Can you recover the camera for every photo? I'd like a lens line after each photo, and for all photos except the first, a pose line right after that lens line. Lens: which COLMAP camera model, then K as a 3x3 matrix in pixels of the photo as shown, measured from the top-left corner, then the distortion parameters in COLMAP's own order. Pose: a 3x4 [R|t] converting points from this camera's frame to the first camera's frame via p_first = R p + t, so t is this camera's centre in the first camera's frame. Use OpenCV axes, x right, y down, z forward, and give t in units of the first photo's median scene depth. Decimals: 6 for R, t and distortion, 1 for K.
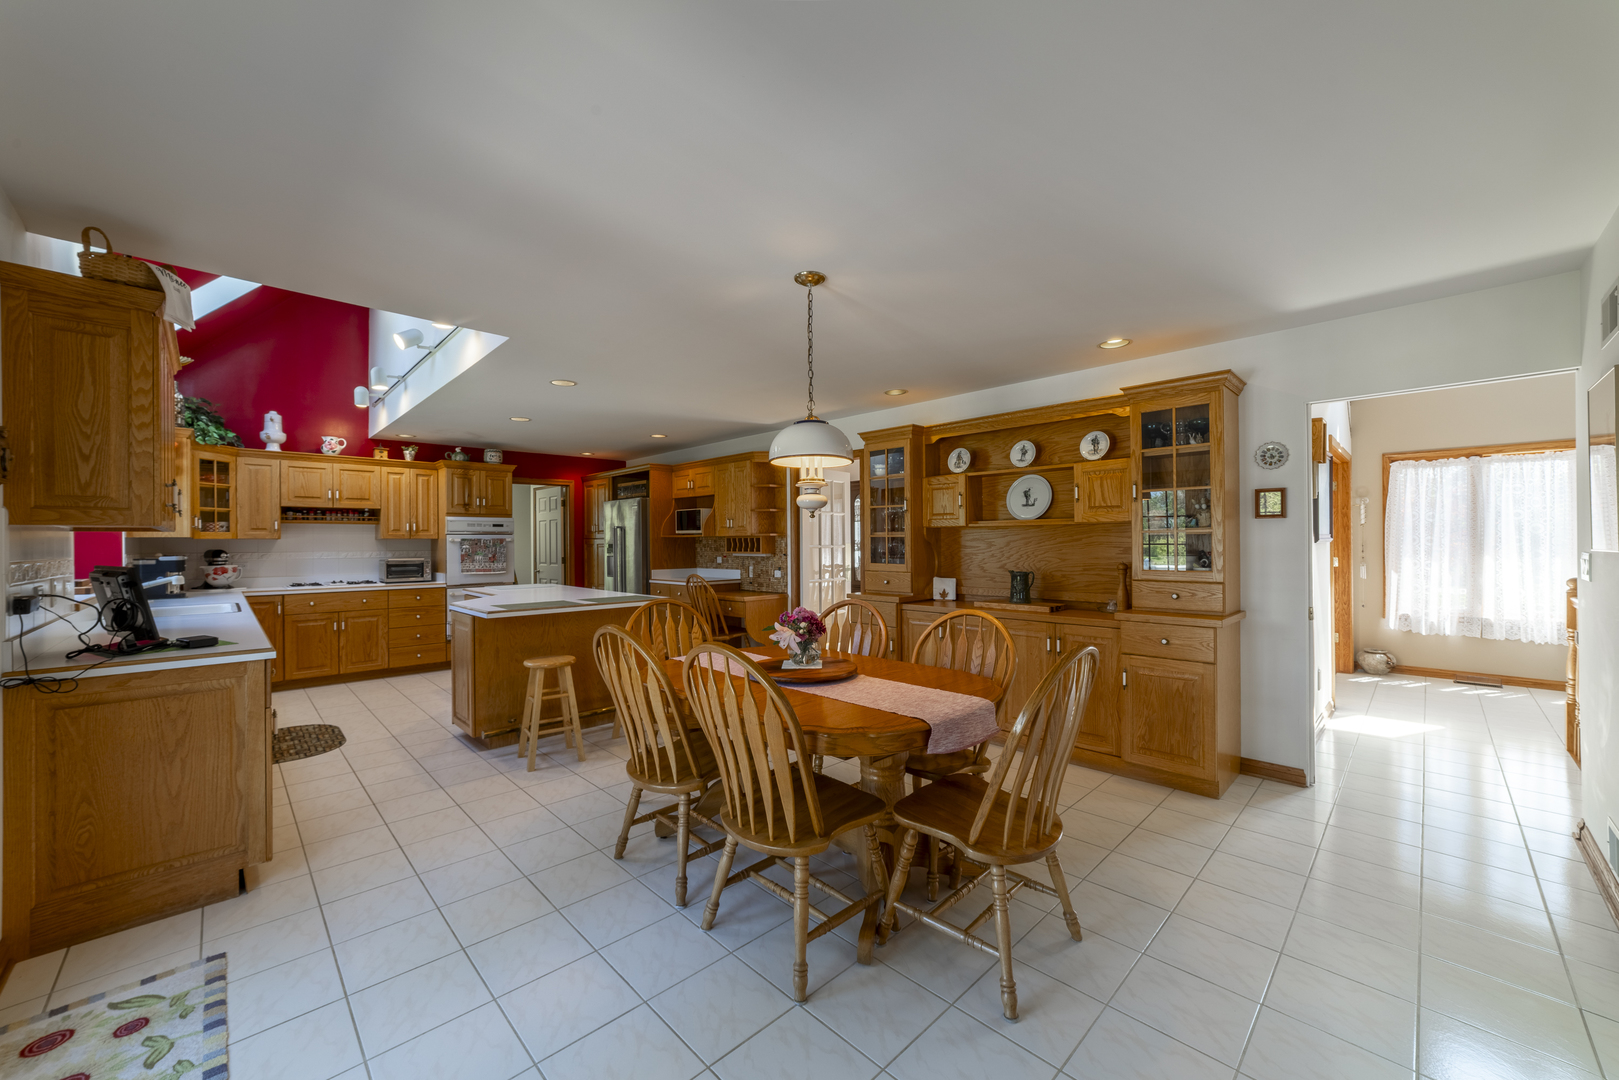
lens RADIAL K [[612.9, 0, 808.6], [0, 612.9, 543.3], [0, 0, 1]] dist [-0.009940, 0.003814]
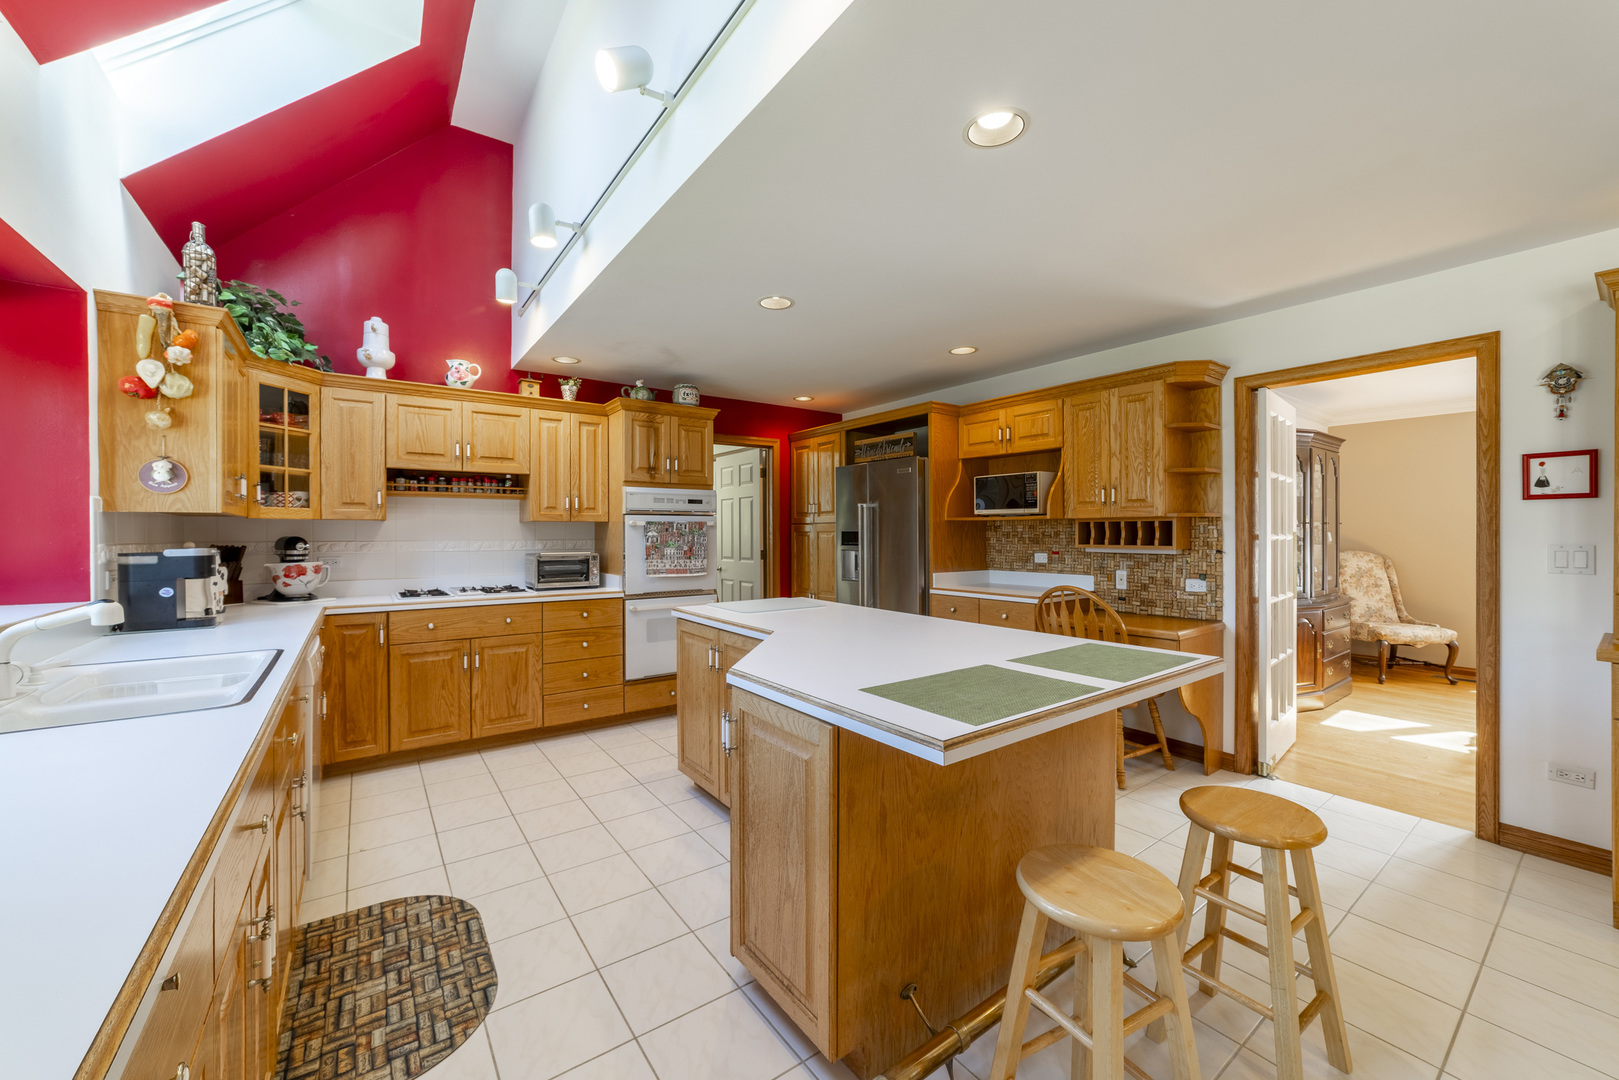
lens RADIAL K [[612.9, 0, 812.3], [0, 612.9, 537.2], [0, 0, 1]] dist [-0.009940, 0.003814]
pose [[0.991044, 0.005678, -0.133412, -0.326039], [-0.004847, 0.999967, 0.006557, 0.003853], [0.133445, -0.005852, 0.991039, 0.408725]]
